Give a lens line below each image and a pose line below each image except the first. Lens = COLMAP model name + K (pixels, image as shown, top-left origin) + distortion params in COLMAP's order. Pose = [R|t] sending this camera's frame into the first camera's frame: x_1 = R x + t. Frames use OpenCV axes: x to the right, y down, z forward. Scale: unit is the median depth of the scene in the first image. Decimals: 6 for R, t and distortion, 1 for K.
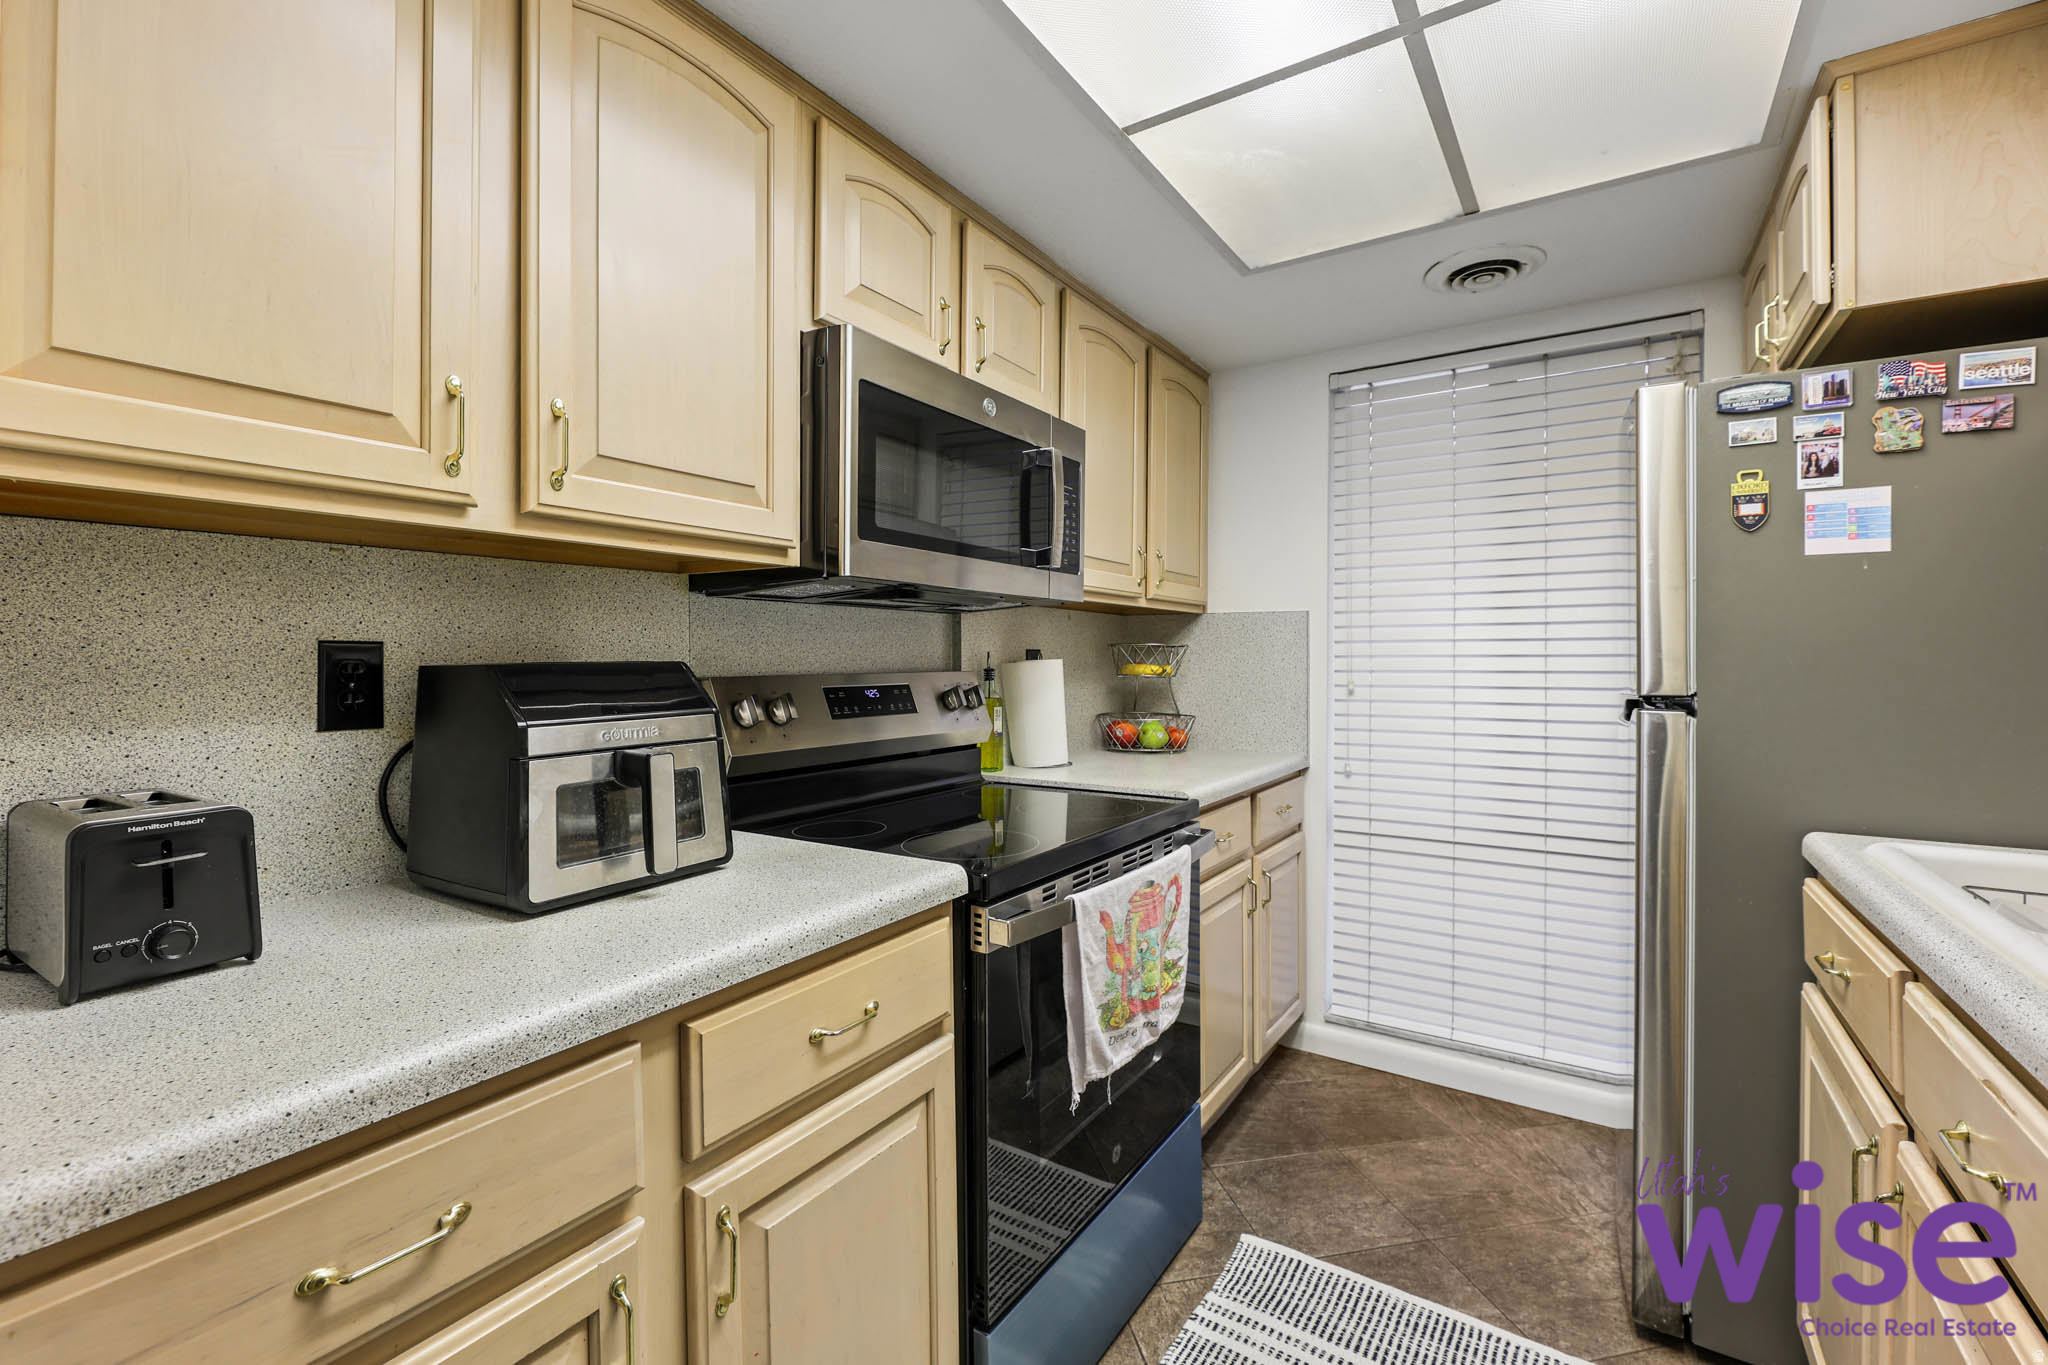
lens RADIAL K [[858.0, 0, 1020.1], [0, 858.0, 663.1], [0, 0, 1]] dist [-0.009027, -0.001361]
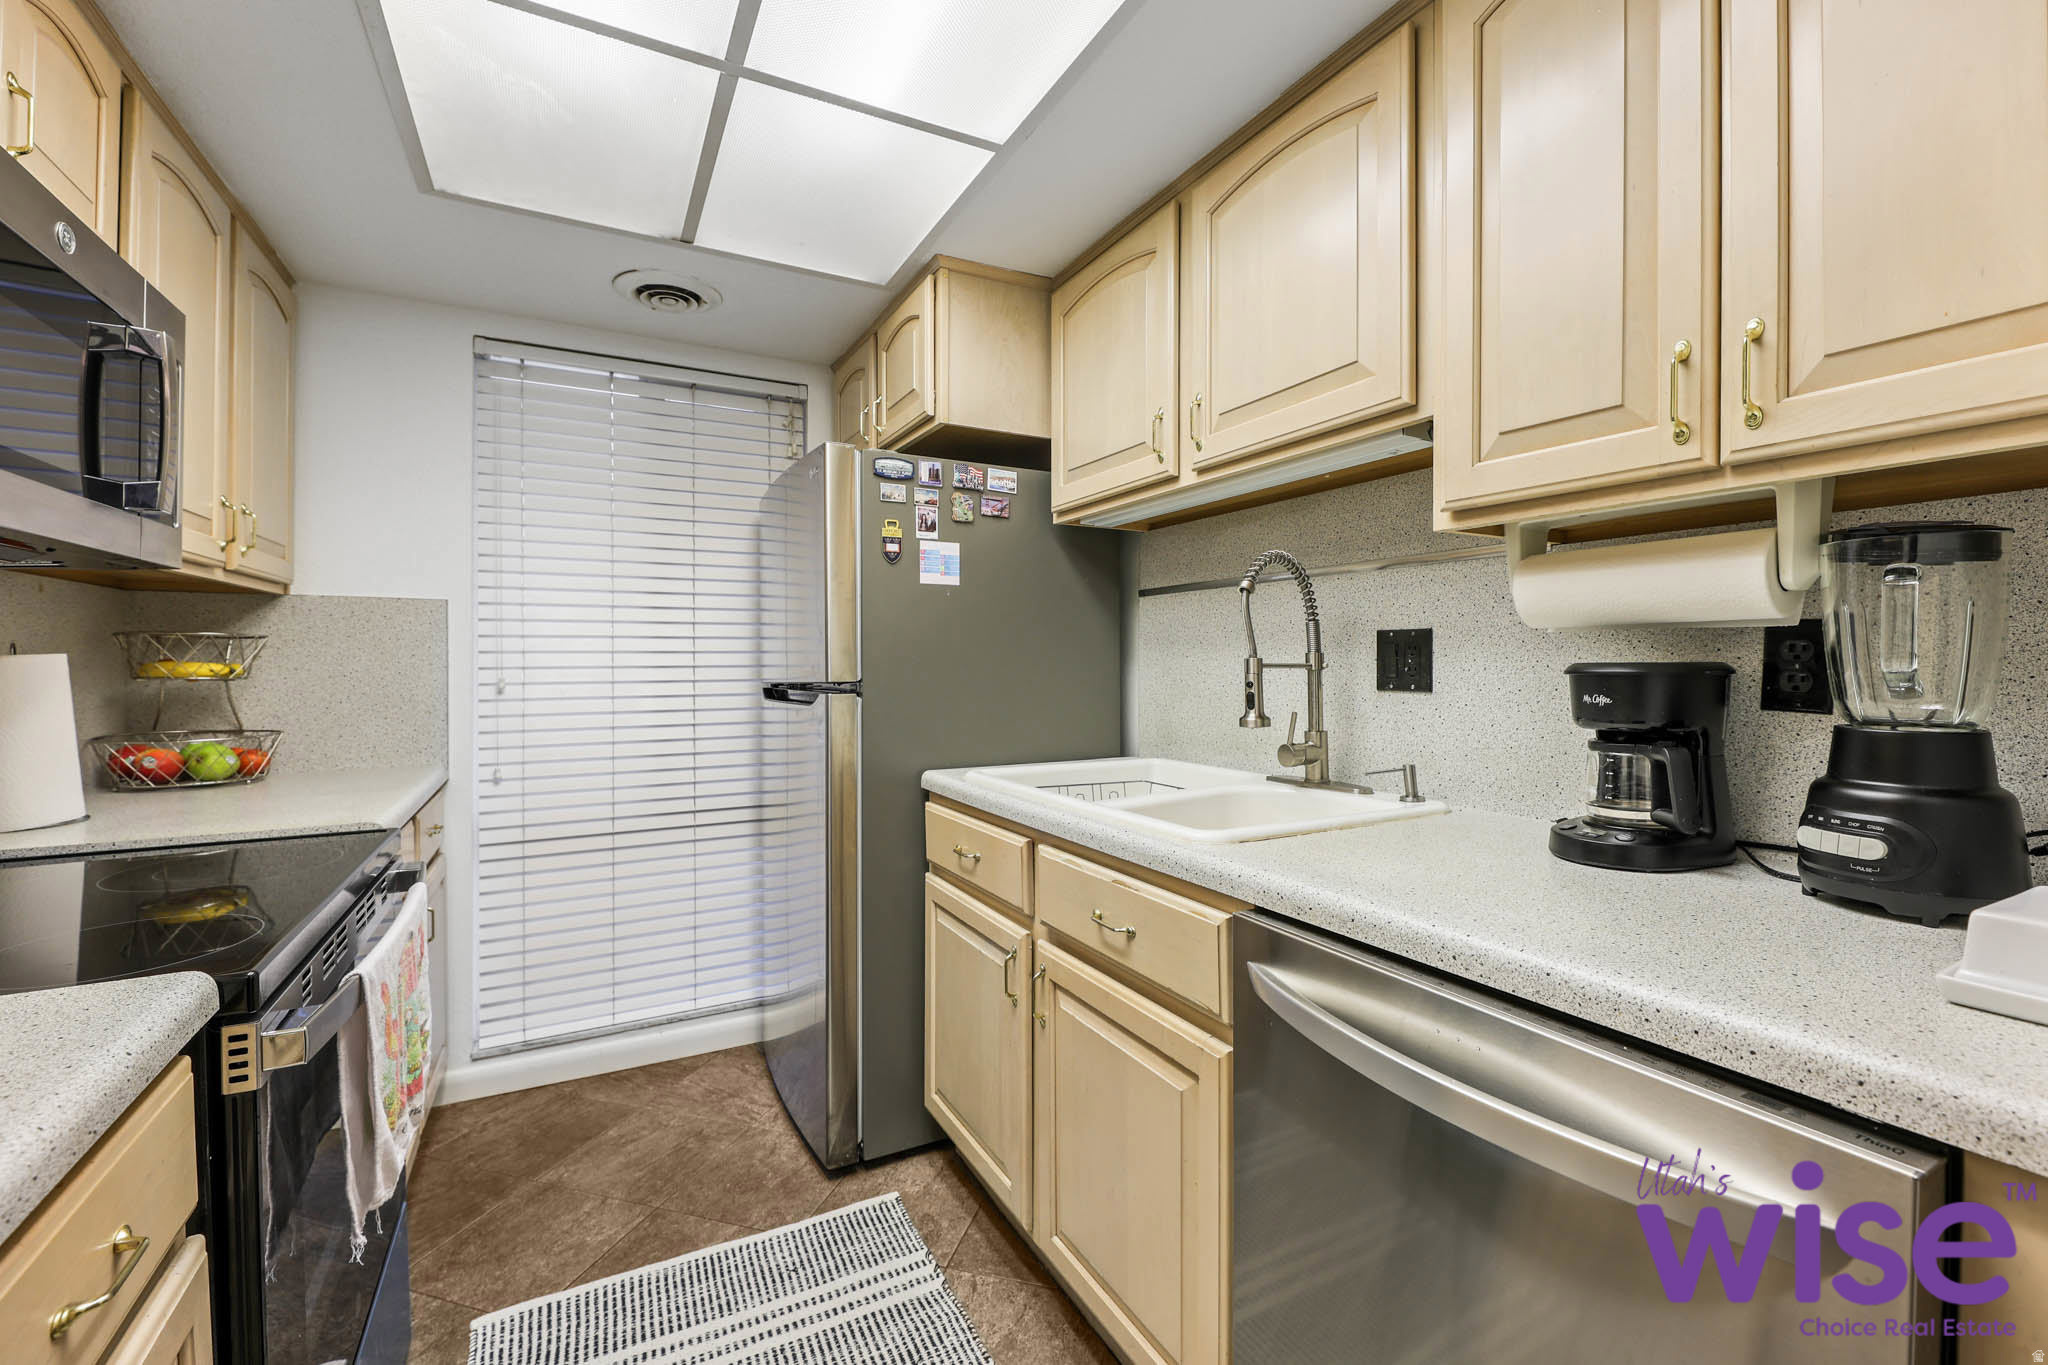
lens RADIAL K [[858.0, 0, 1023.6], [0, 858.0, 670.8], [0, 0, 1]] dist [-0.009027, -0.001361]
pose [[0.471107, -0.013121, 0.881978, -0.209181], [0.004423, 0.999912, 0.012513, 0.004360], [-0.882065, -0.001994, 0.471124, 0.100593]]
